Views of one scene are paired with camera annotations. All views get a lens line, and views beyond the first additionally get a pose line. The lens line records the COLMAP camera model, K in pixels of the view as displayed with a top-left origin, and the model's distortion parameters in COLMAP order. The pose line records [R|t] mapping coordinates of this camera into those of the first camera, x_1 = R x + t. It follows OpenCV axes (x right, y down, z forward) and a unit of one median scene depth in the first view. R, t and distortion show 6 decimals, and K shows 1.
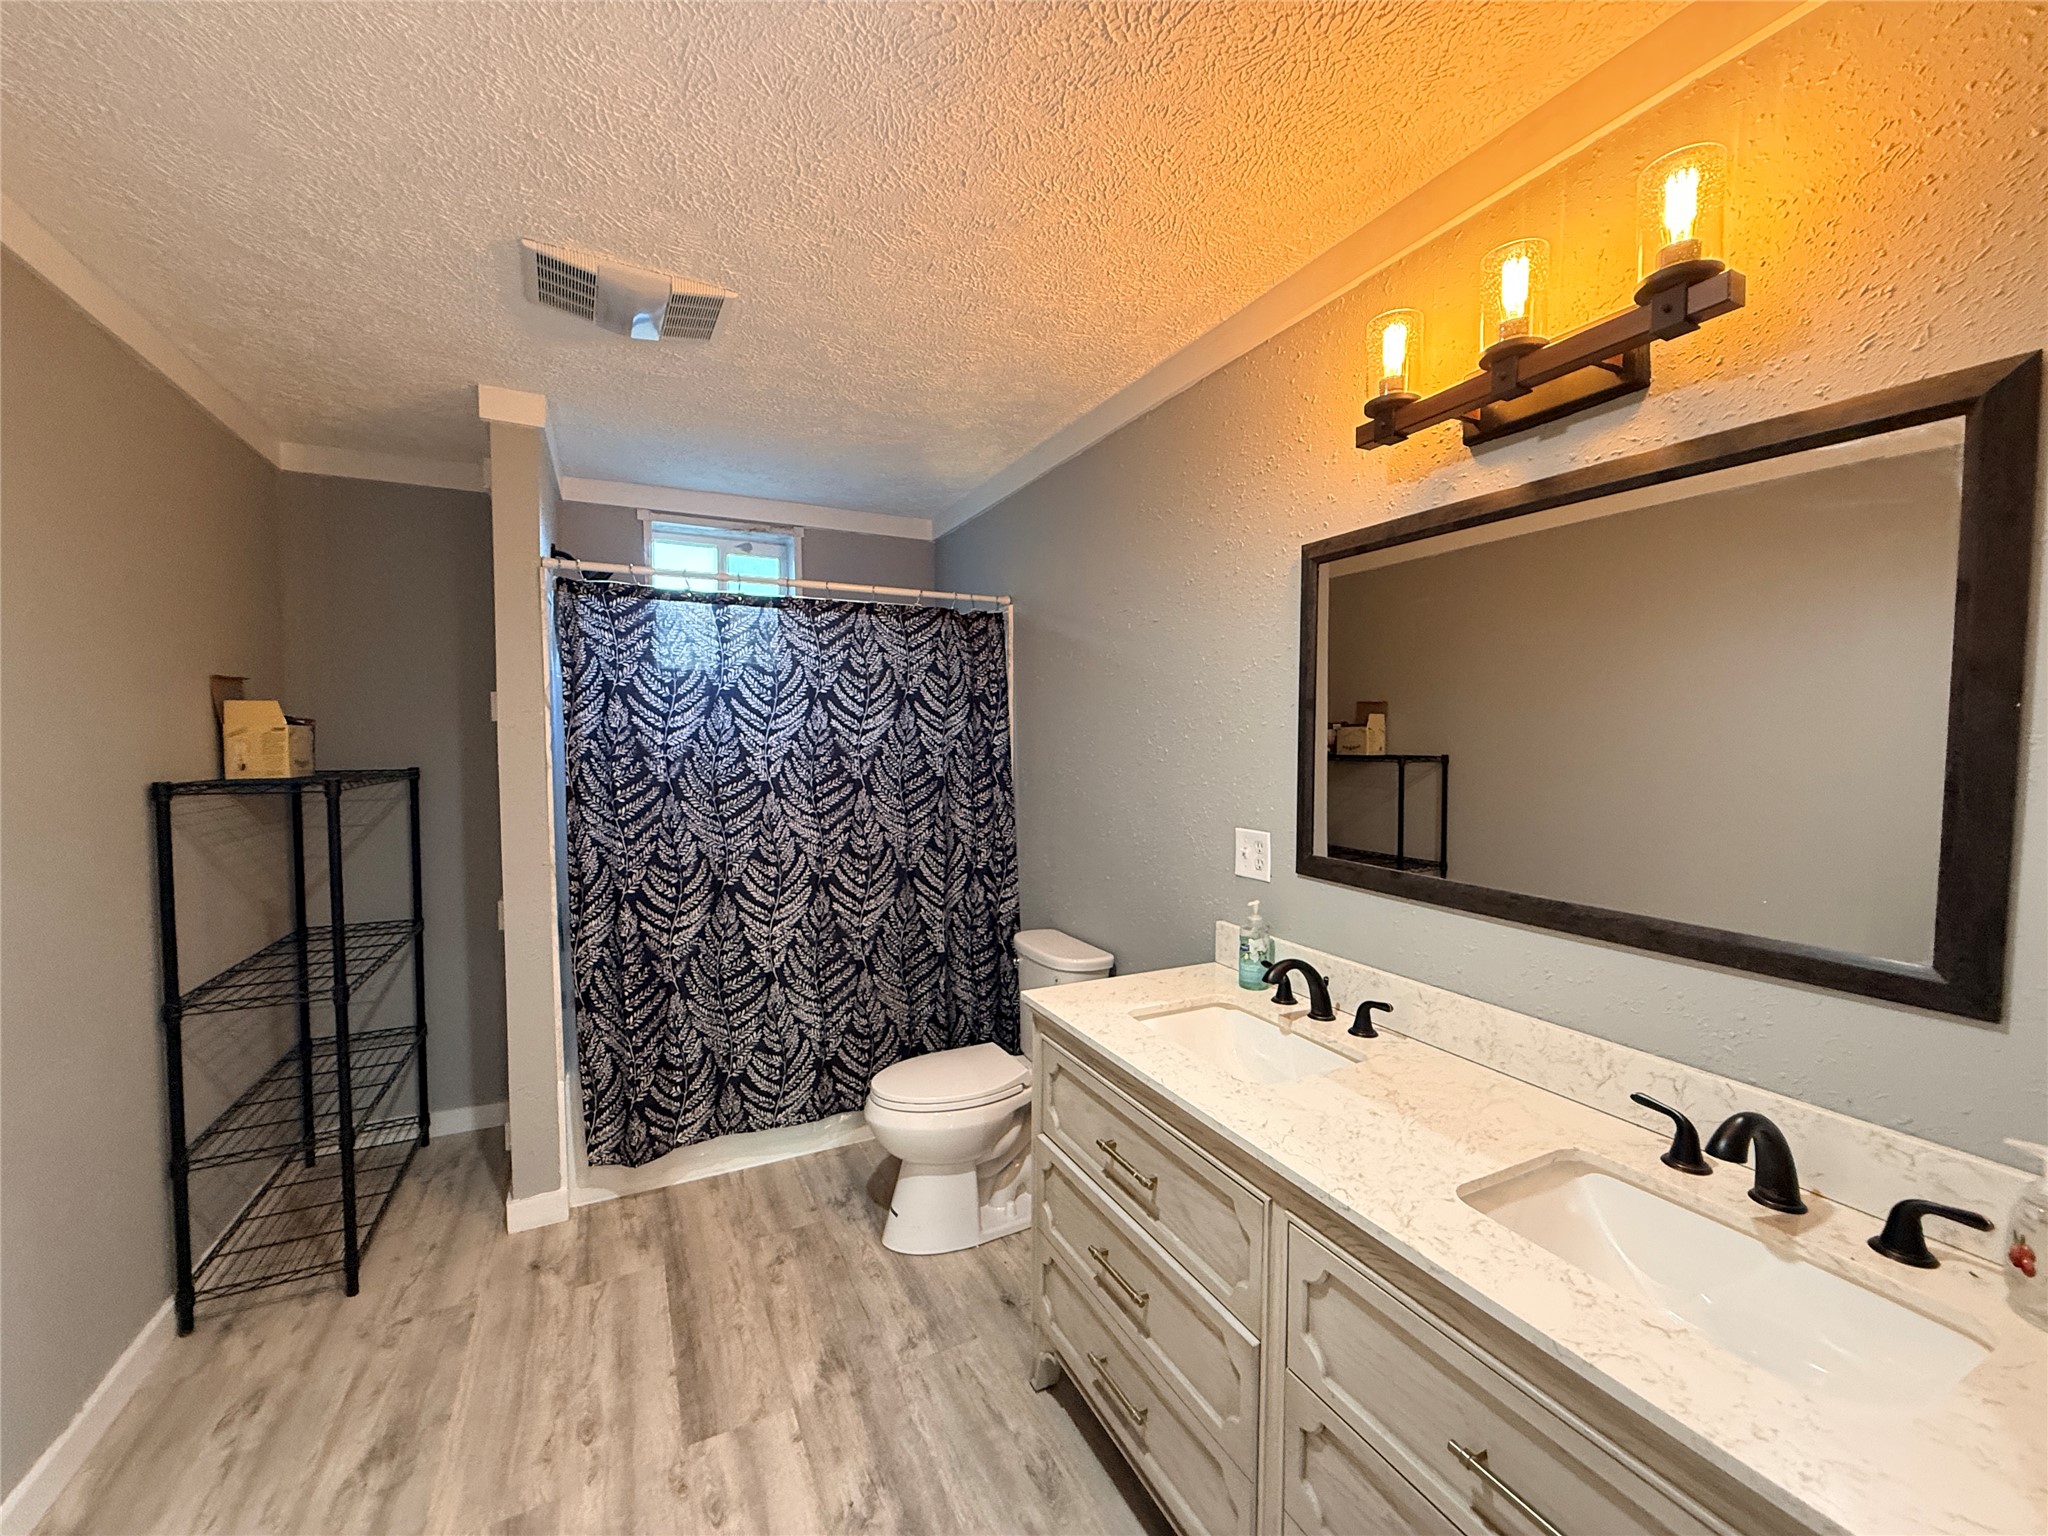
lens RADIAL K [[817.9, 0, 1018.6], [0, 817.9, 771.4], [0, 0, 1]] dist [0.002063, -0.000690]
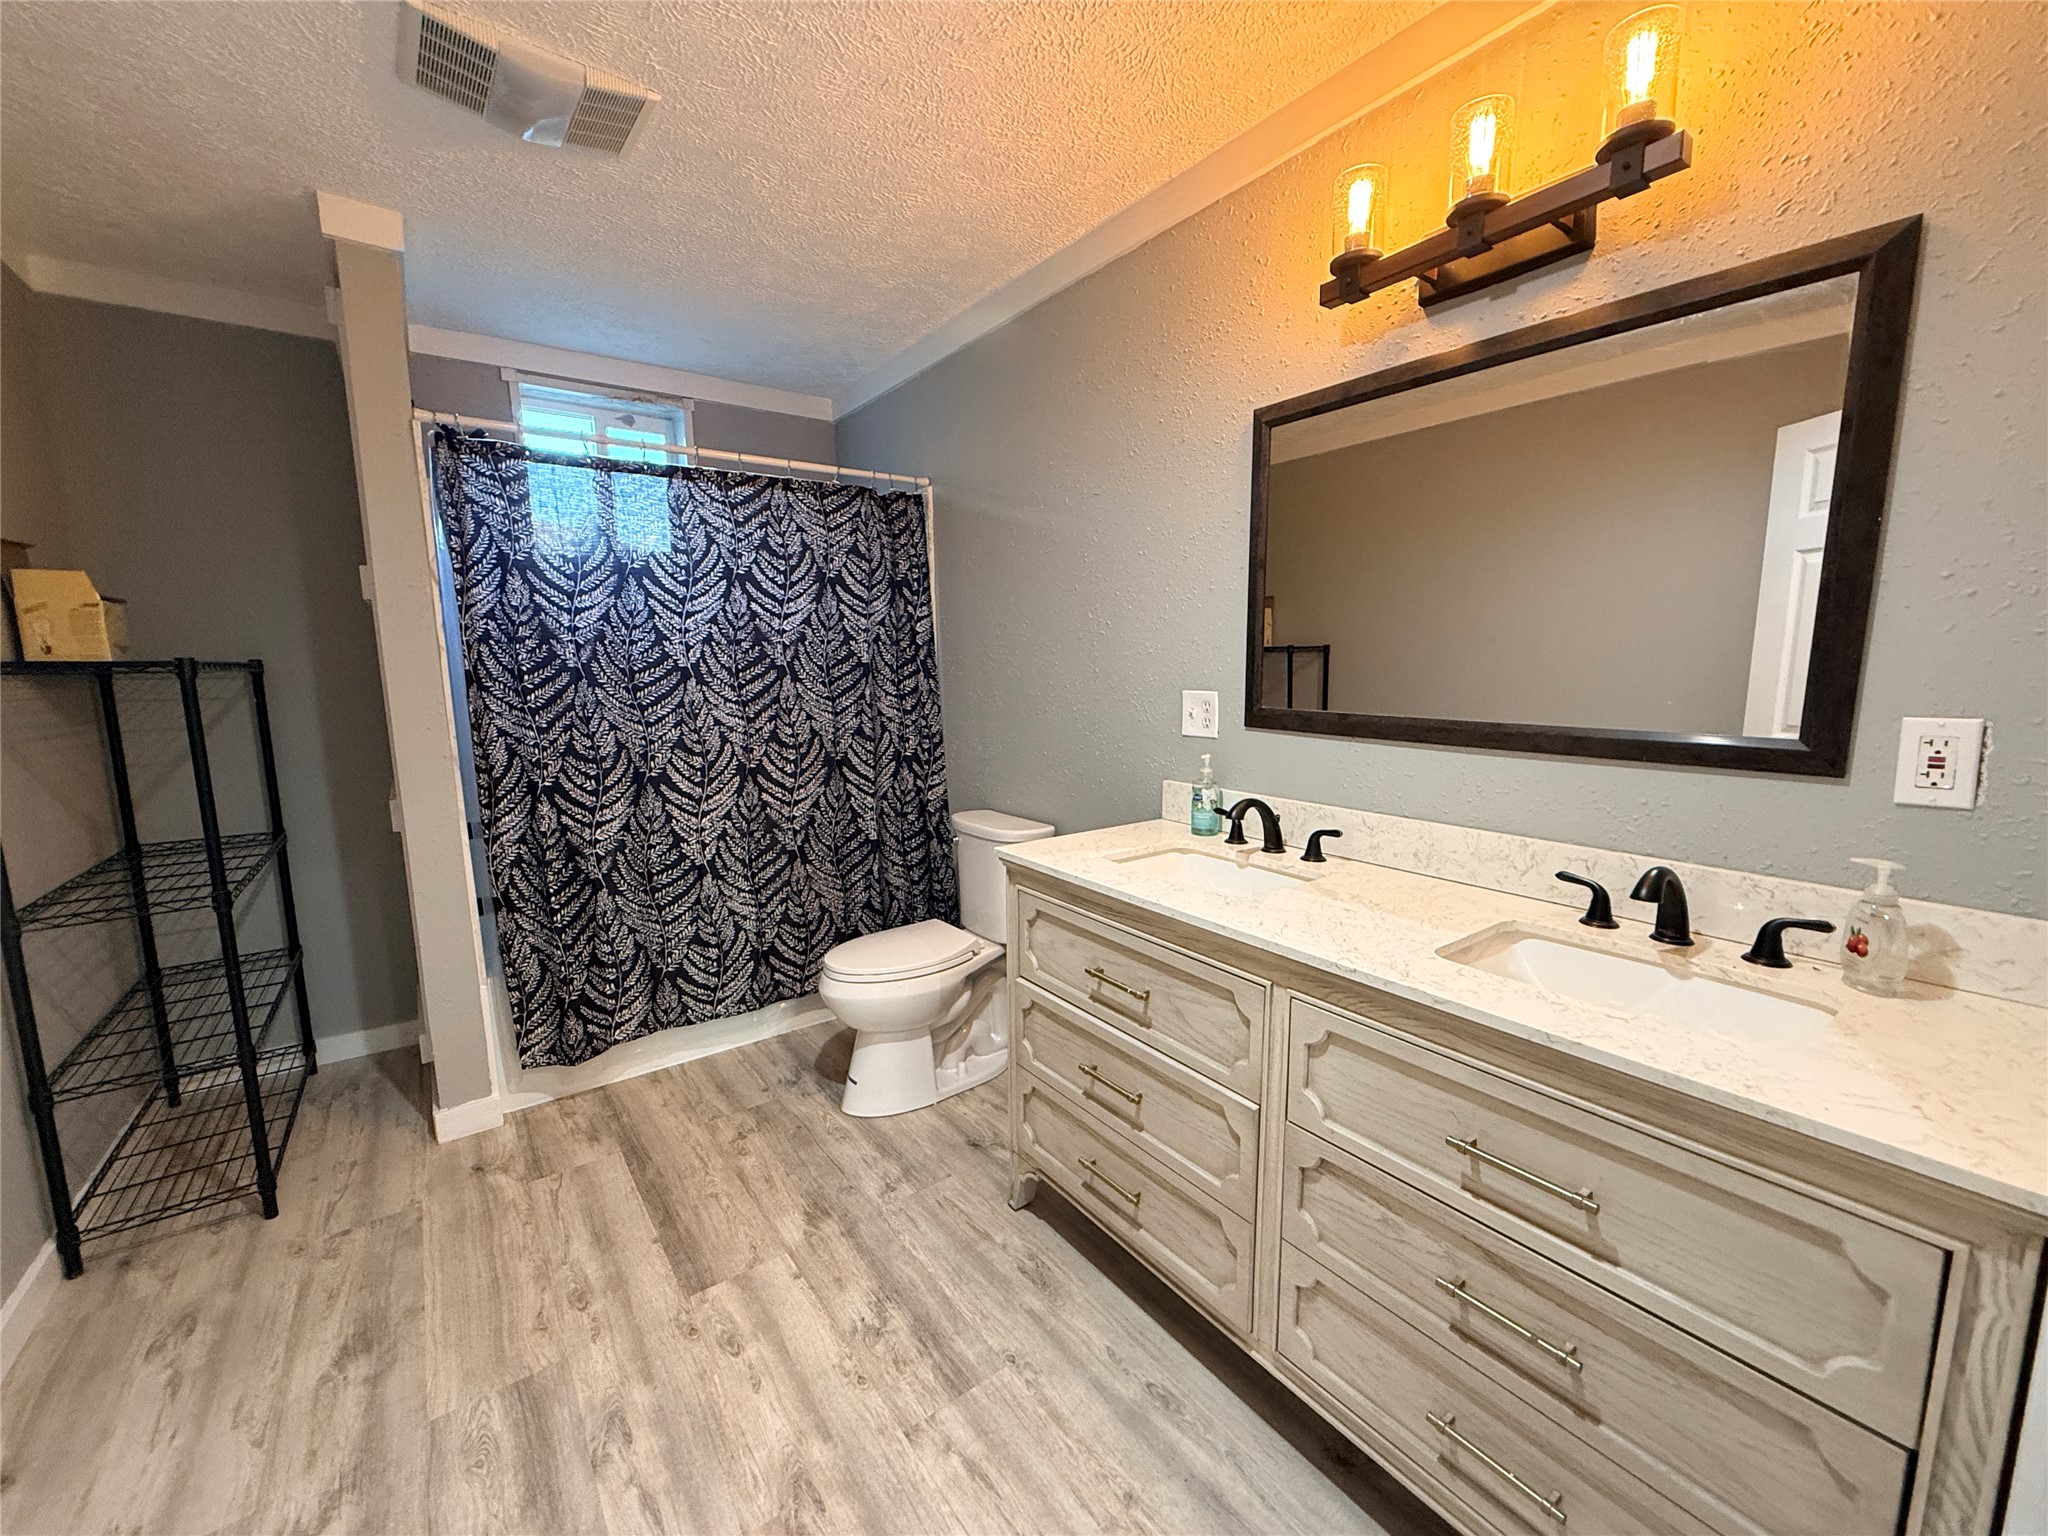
lens RADIAL K [[817.9, 0, 1024.4], [0, 817.9, 769.6], [0, 0, 1]] dist [0.002063, -0.000690]
pose [[0.985465, -0.035347, 0.166161, -0.108295], [0.019419, 0.995141, 0.096523, 0.060537], [-0.168765, -0.091894, 0.981363, -0.011882]]
